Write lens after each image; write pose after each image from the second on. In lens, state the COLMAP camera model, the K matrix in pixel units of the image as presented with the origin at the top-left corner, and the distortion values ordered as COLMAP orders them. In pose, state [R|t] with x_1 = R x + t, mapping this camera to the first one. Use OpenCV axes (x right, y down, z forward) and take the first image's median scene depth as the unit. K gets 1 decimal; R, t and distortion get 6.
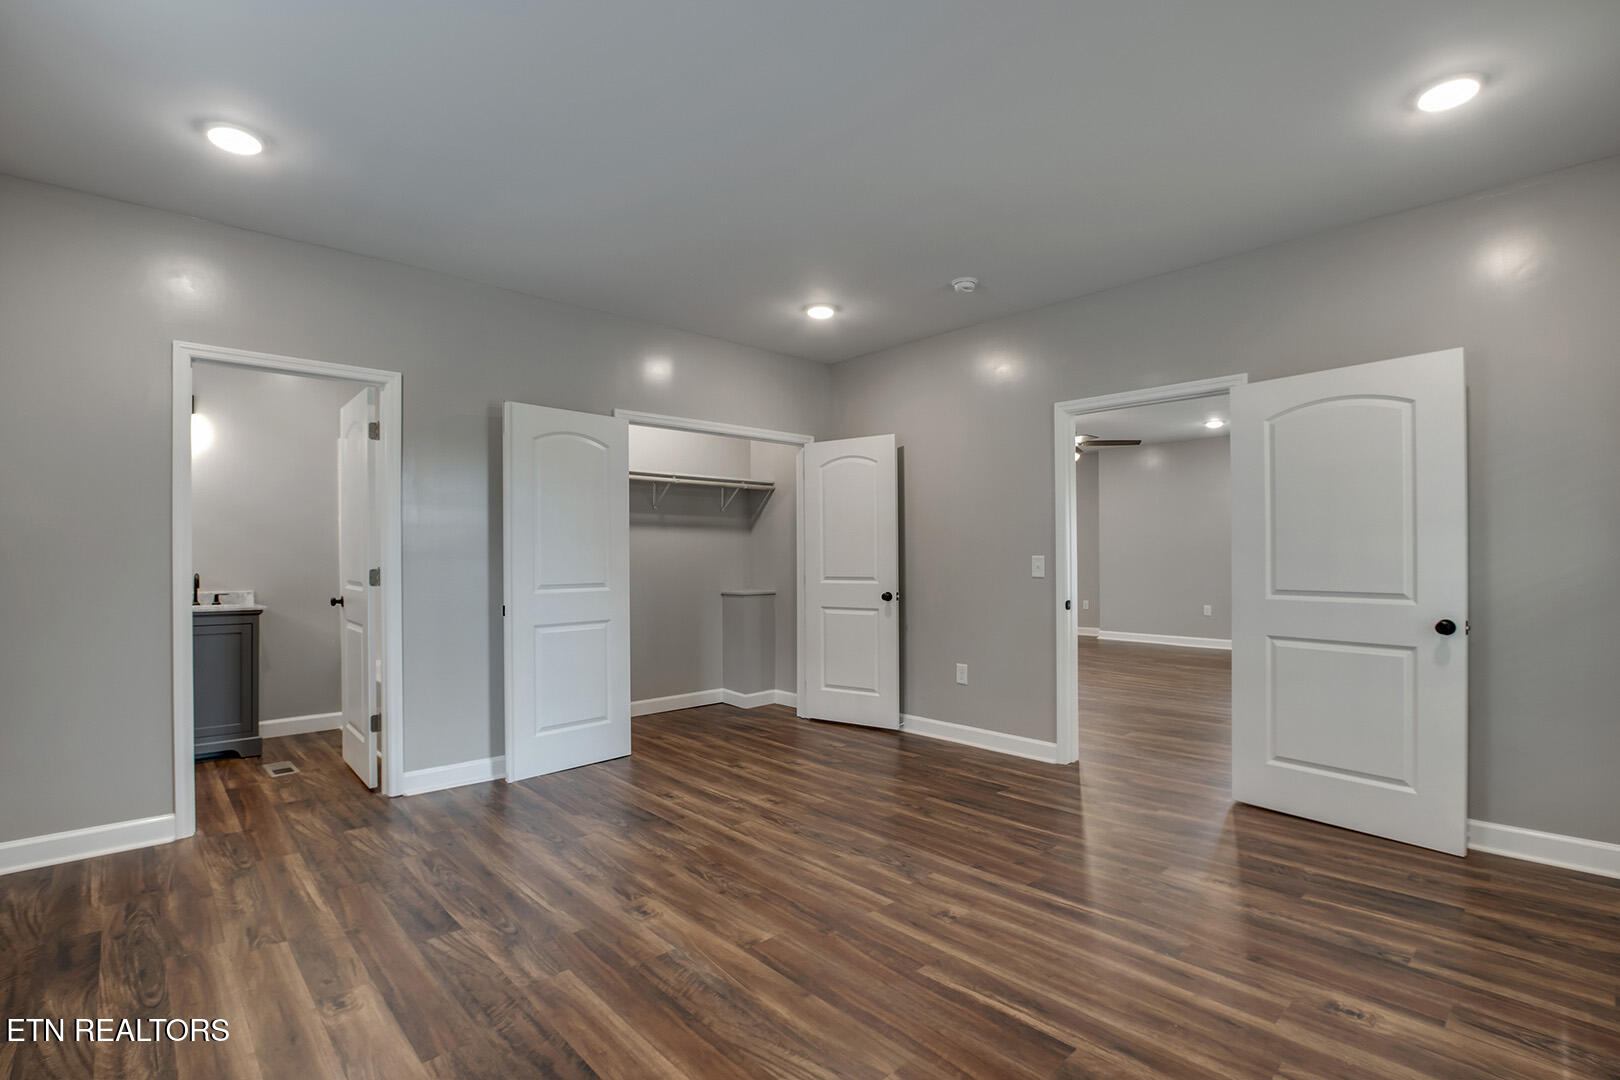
lens RADIAL K [[754.7, 0, 812.0], [0, 754.7, 555.1], [0, 0, 1]] dist [-0.027930, 0.005361]
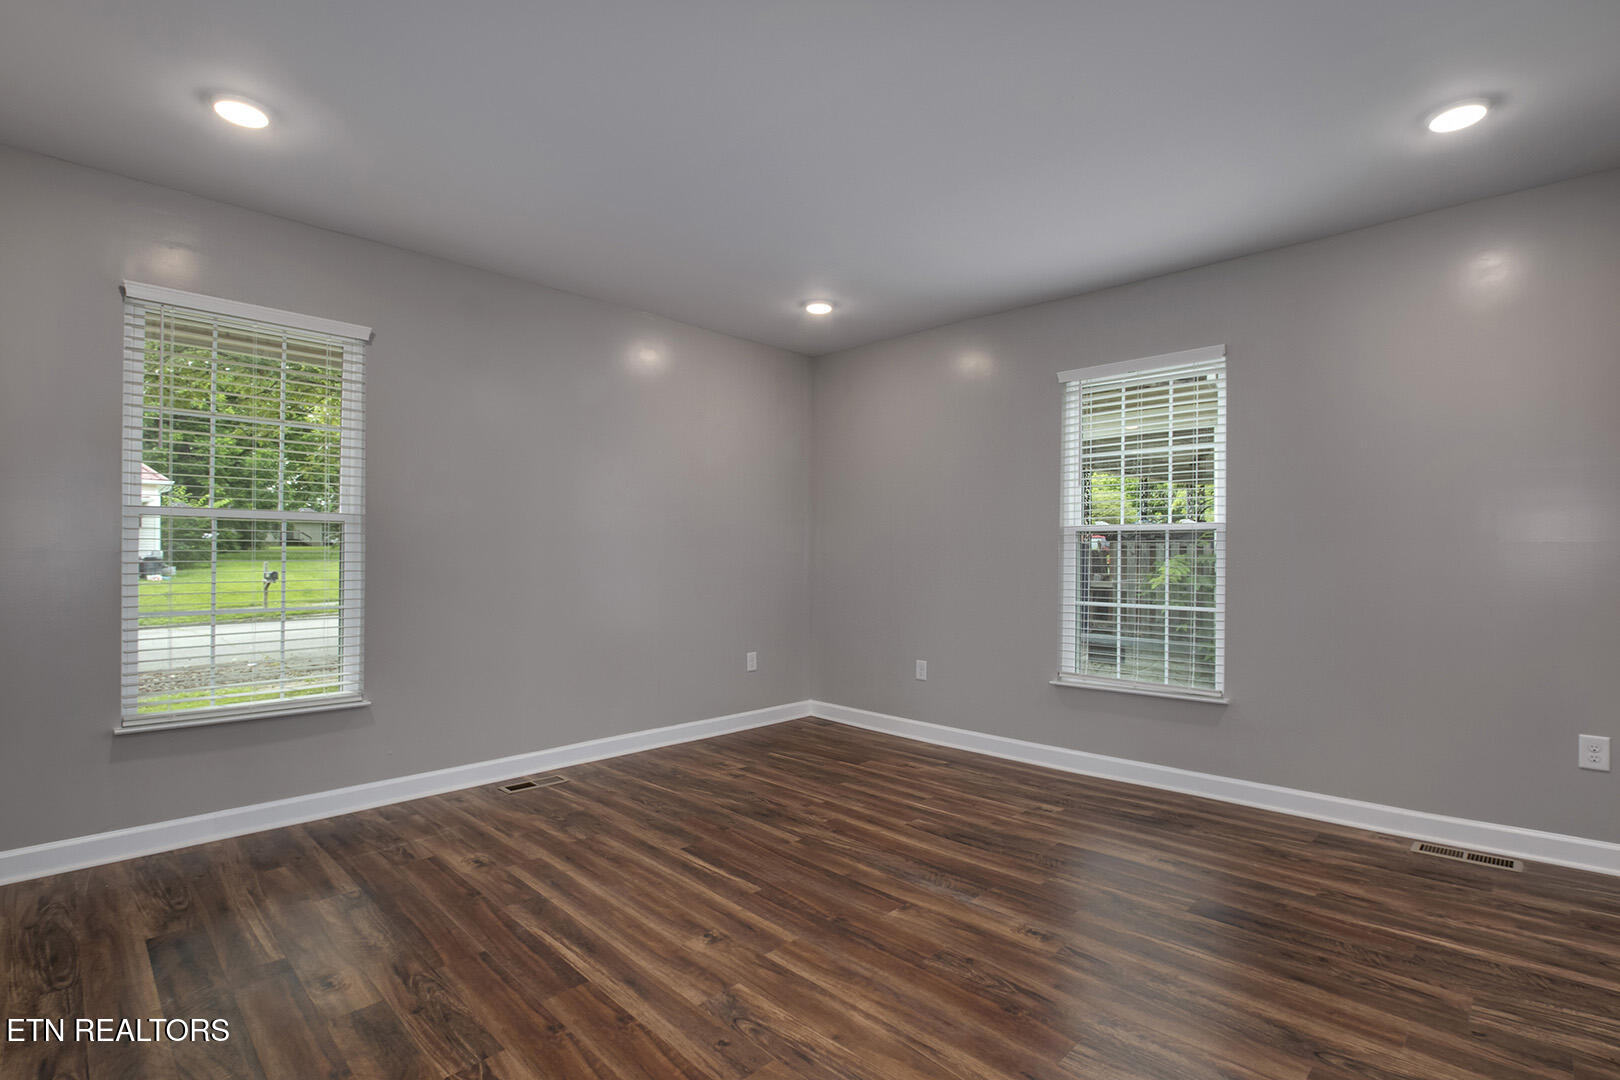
lens RADIAL K [[754.7, 0, 812.0], [0, 754.7, 555.1], [0, 0, 1]] dist [-0.027930, 0.005361]
pose [[-0.998958, 0.001326, -0.045619, 0.100565], [0.001167, 0.999993, 0.003505, -0.001609], [0.045624, 0.003448, -0.998953, 1.994567]]
